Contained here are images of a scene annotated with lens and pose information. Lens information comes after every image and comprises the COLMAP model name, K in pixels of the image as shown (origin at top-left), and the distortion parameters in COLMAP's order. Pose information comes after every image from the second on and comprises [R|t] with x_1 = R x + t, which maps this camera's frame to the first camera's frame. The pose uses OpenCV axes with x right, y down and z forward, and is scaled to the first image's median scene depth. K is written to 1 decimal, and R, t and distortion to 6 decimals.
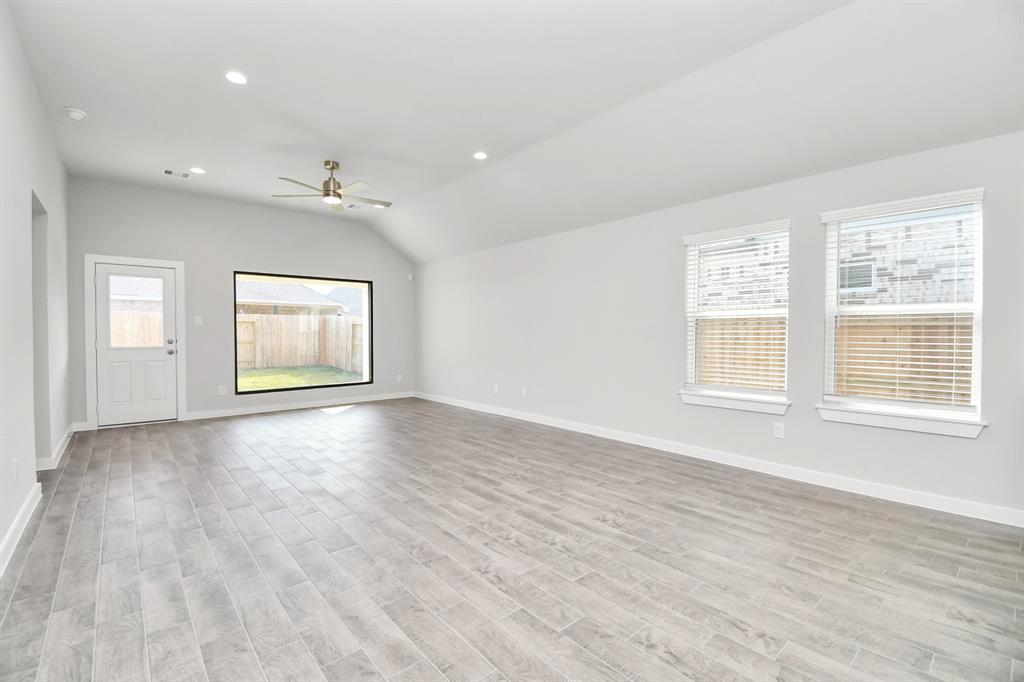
lens RADIAL K [[455.4, 0, 500.1], [0, 455.4, 339.2], [0, 0, 1]] dist [-0.001189, -0.011035]
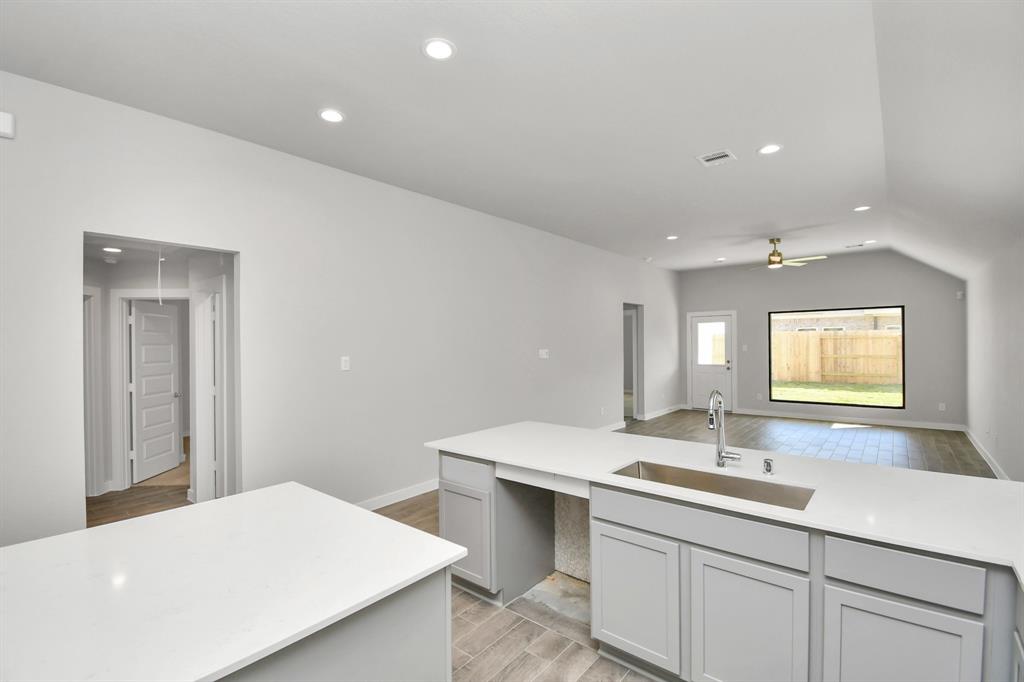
lens RADIAL K [[455.4, 0, 500.8], [0, 455.4, 344.6], [0, 0, 1]] dist [-0.001189, -0.011035]
pose [[0.157076, 0.003587, -0.987580, 0.954413], [-0.000831, 0.999994, 0.003500, -0.079142], [0.987586, 0.000271, 0.157078, -0.045714]]
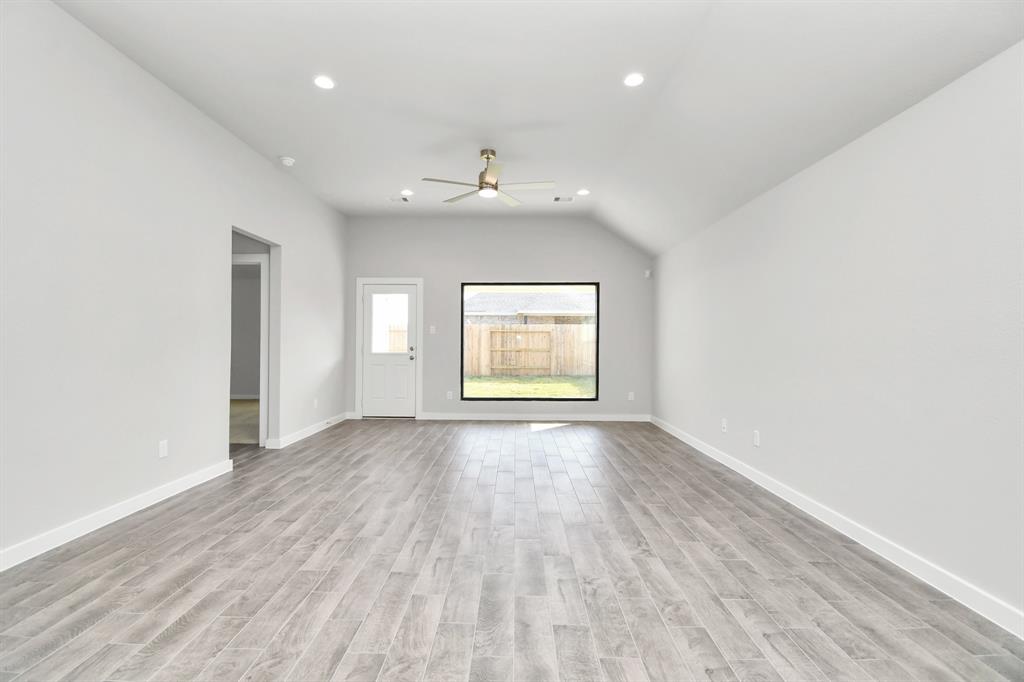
lens RADIAL K [[455.4, 0, 501.7], [0, 455.4, 348.5], [0, 0, 1]] dist [-0.001189, -0.011035]
pose [[0.747279, 0.015774, -0.664323, 0.274424], [-0.017085, 0.999844, 0.004522, -0.006154], [0.664291, 0.007971, 0.747432, 0.389100]]
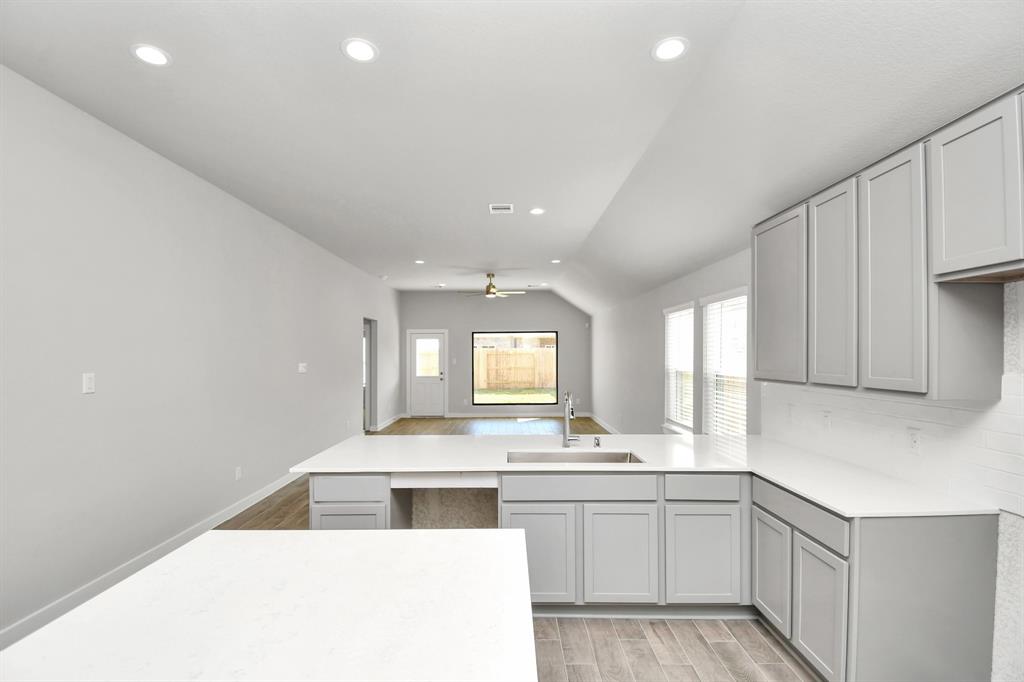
lens RADIAL K [[455.4, 0, 496.6], [0, 455.4, 352.6], [0, 0, 1]] dist [-0.001189, -0.011035]
pose [[0.751682, -0.004561, -0.659510, 0.869145], [-0.004826, 0.999911, -0.012416, -0.075852], [0.659508, 0.012516, 0.751593, -0.313409]]
